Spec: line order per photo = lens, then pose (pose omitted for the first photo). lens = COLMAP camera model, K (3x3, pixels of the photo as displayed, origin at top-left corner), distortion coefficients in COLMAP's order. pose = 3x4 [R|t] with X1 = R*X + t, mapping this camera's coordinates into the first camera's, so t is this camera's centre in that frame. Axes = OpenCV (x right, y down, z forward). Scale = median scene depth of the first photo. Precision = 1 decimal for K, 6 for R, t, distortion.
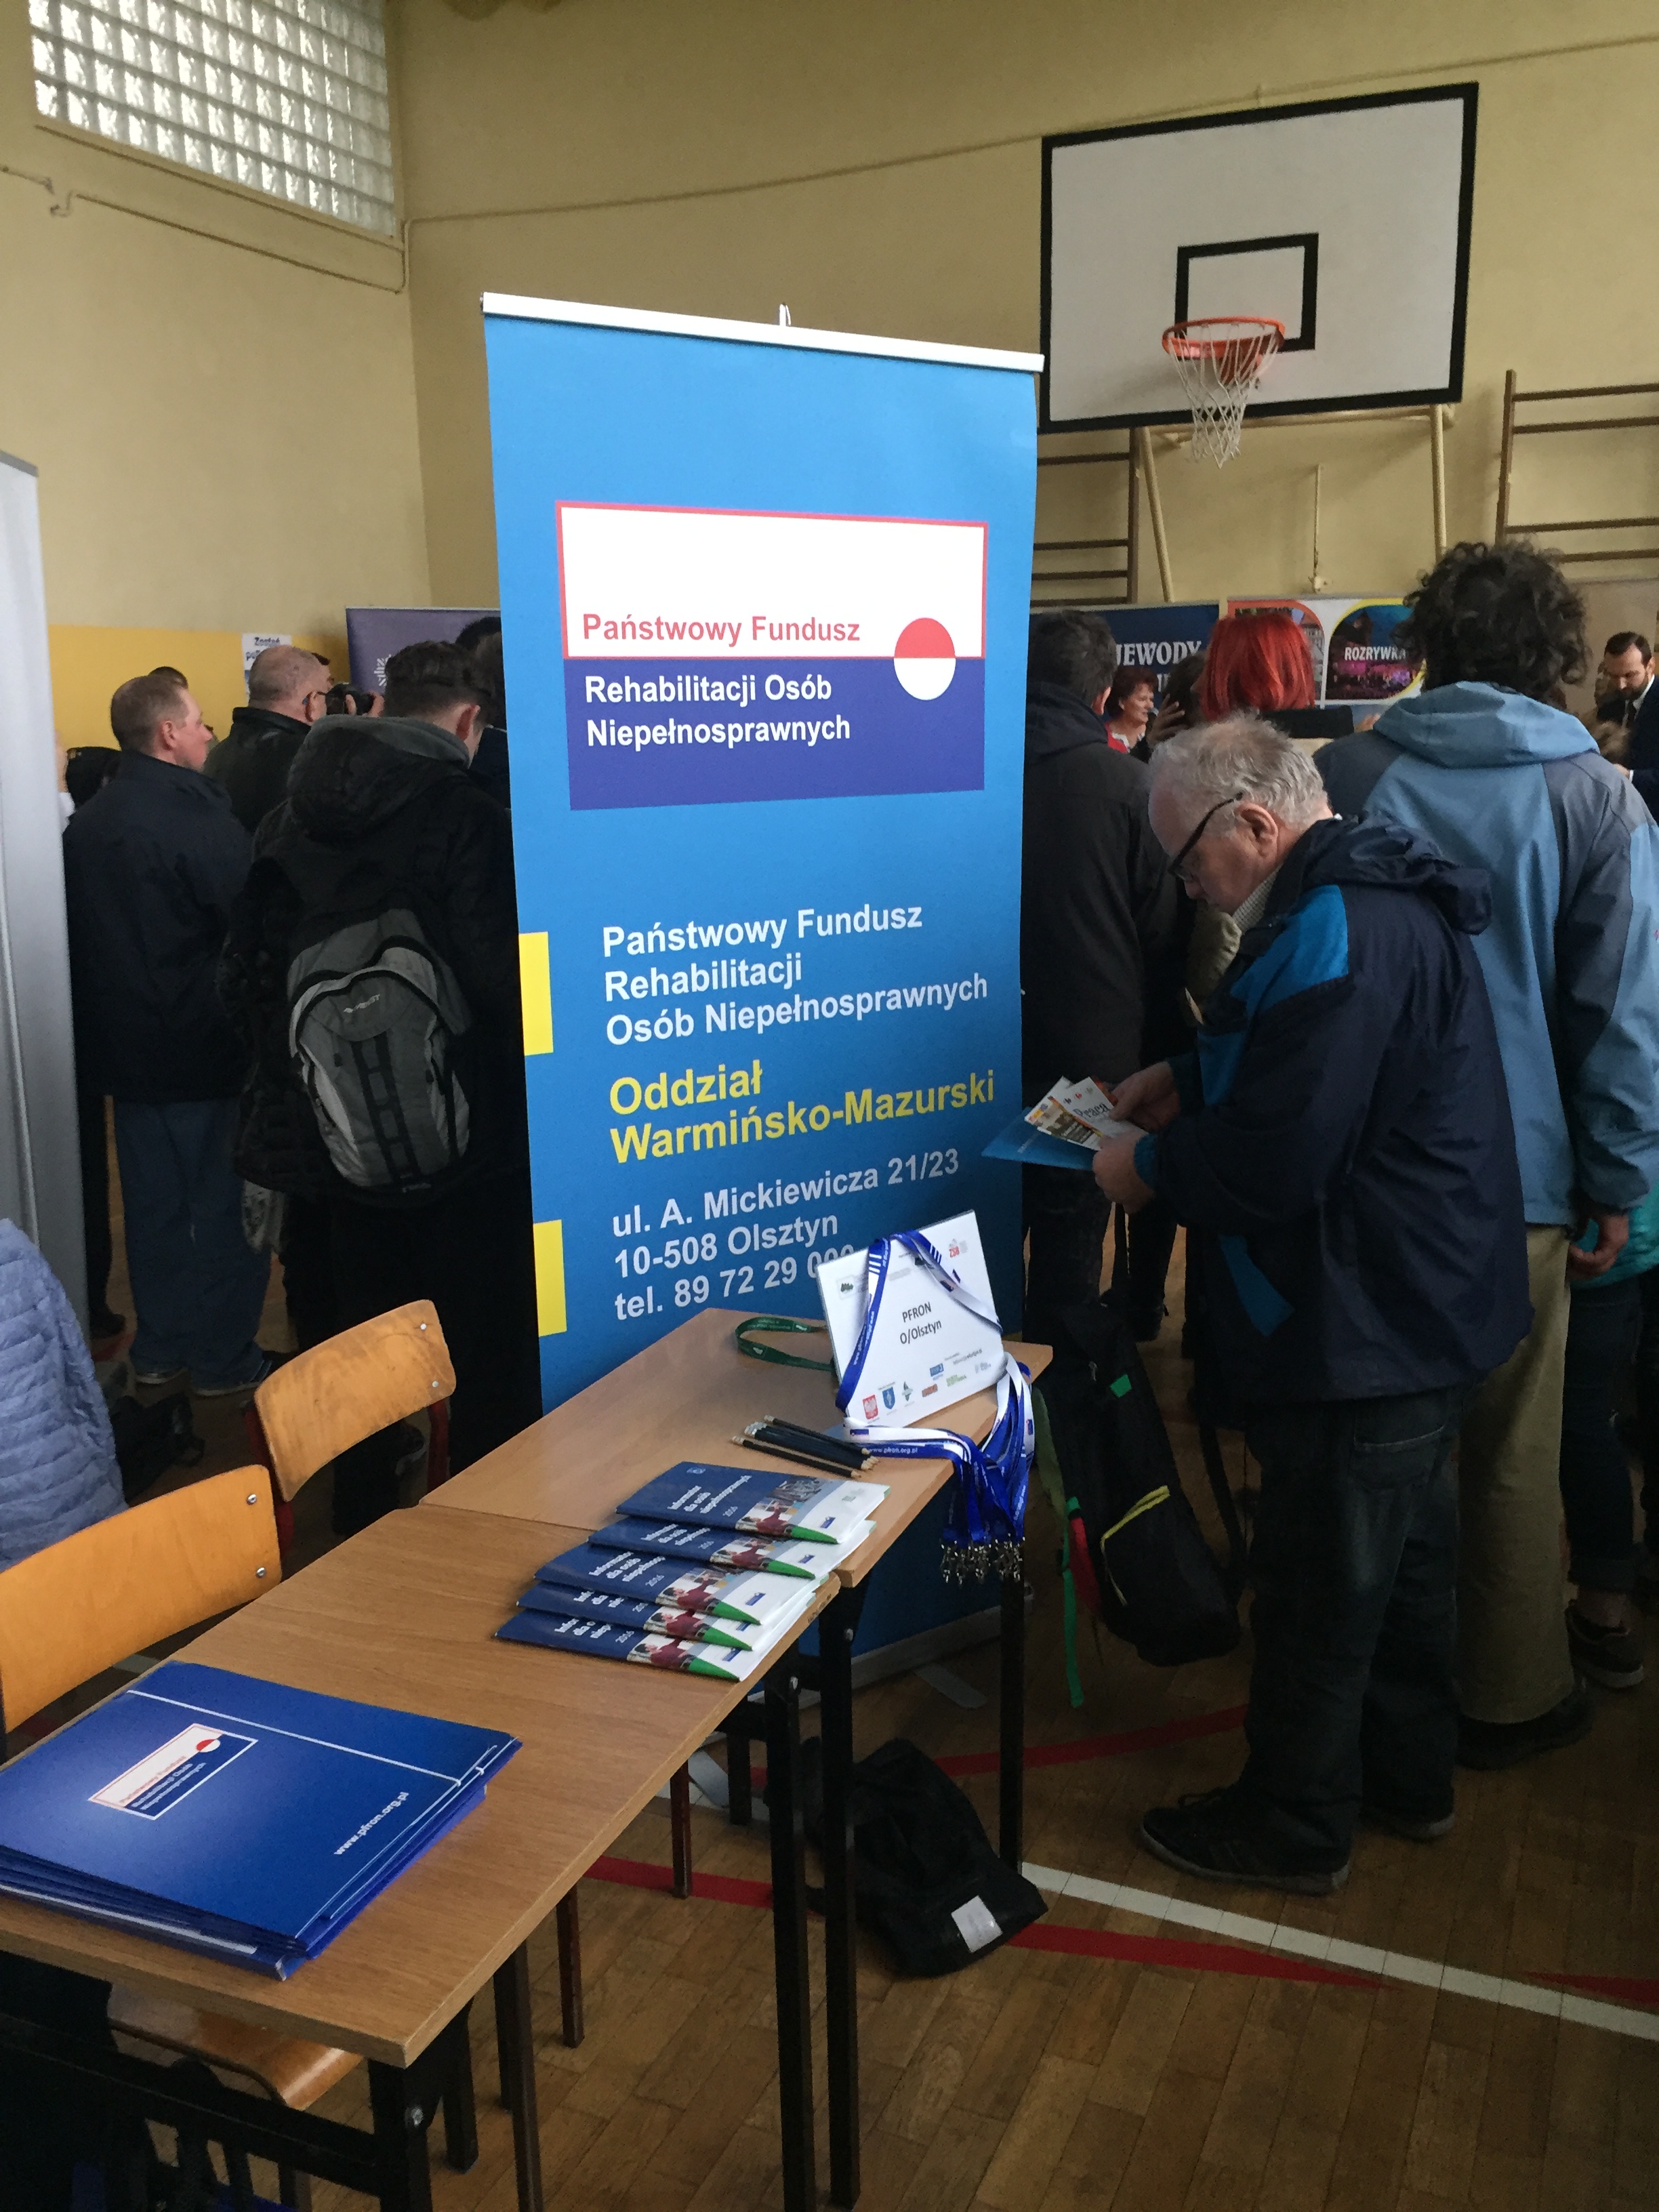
lens RADIAL K [[1812.3, 0, 829.5], [0, 1812.3, 1106.0], [0, 0, 1]] dist [0.110578, -0.176663]
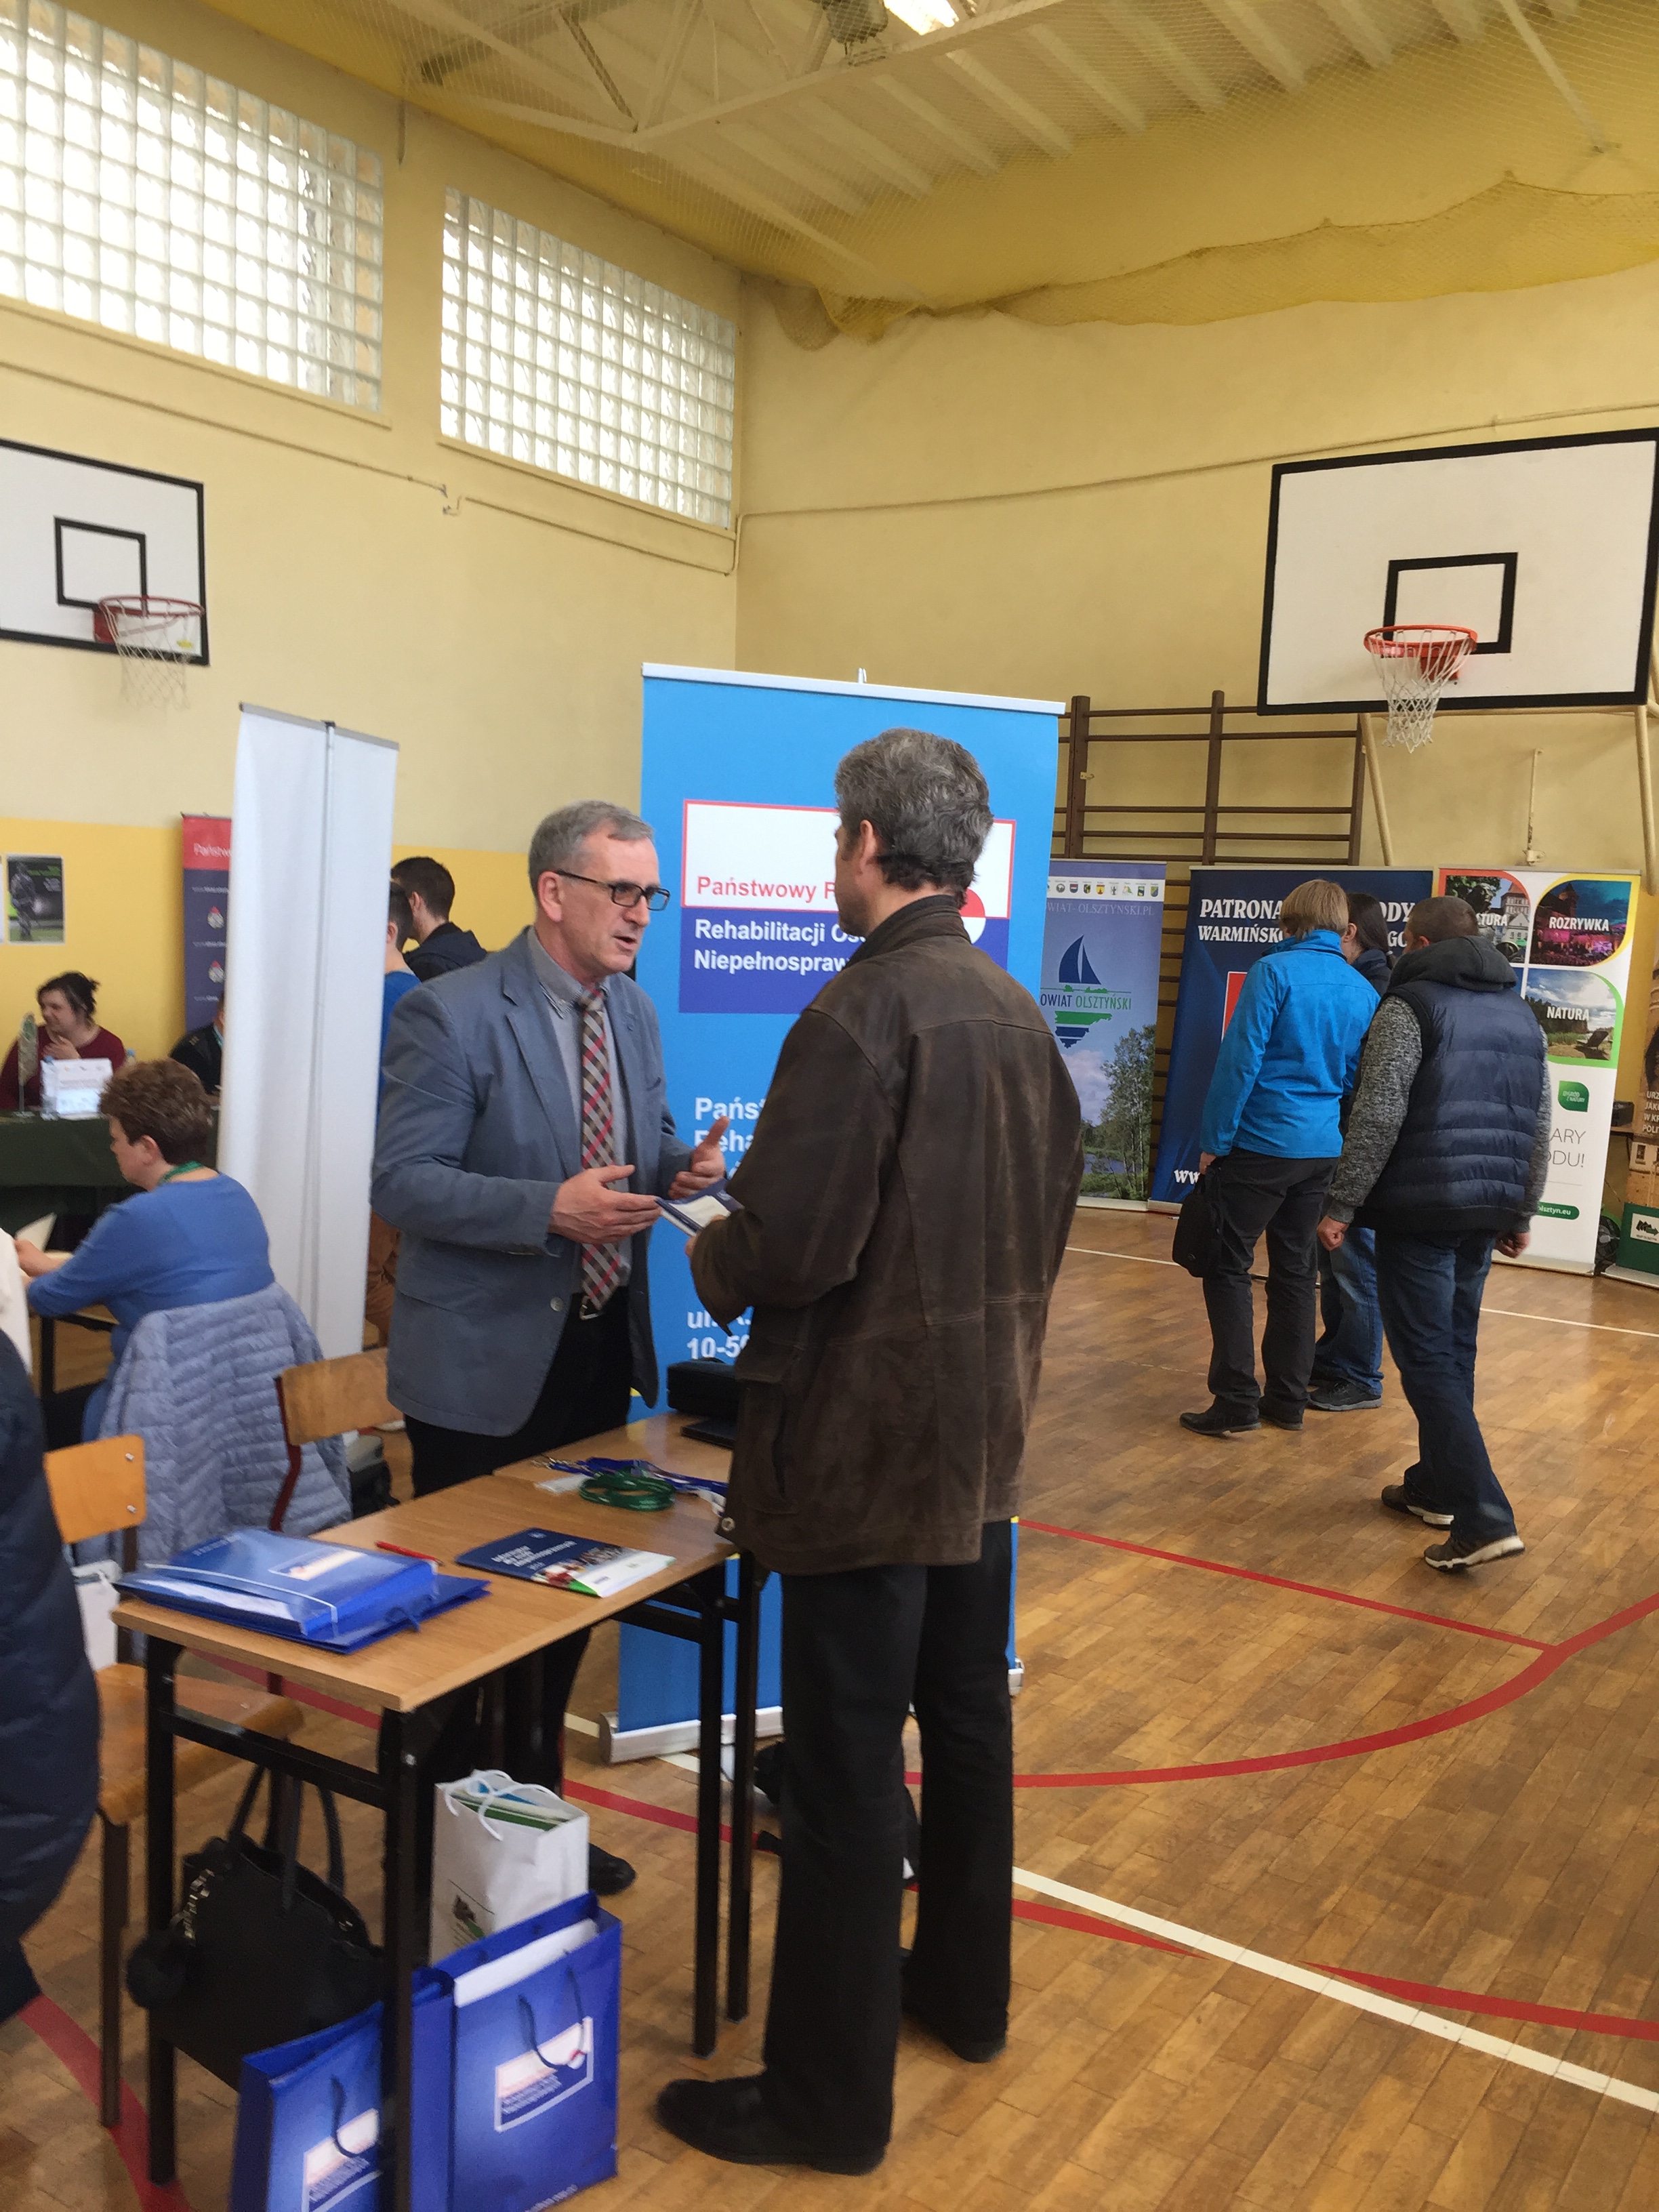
lens RADIAL K [[1863.6, 0, 832.6], [0, 1863.6, 1163.0], [0, 0, 1]] dist [0.092423, -0.312111]
pose [[0.980791, 0.075960, -0.179665, 0.223166], [-0.092014, 0.992312, -0.082770, 0.055257], [0.171997, 0.097712, 0.980240, -0.343054]]
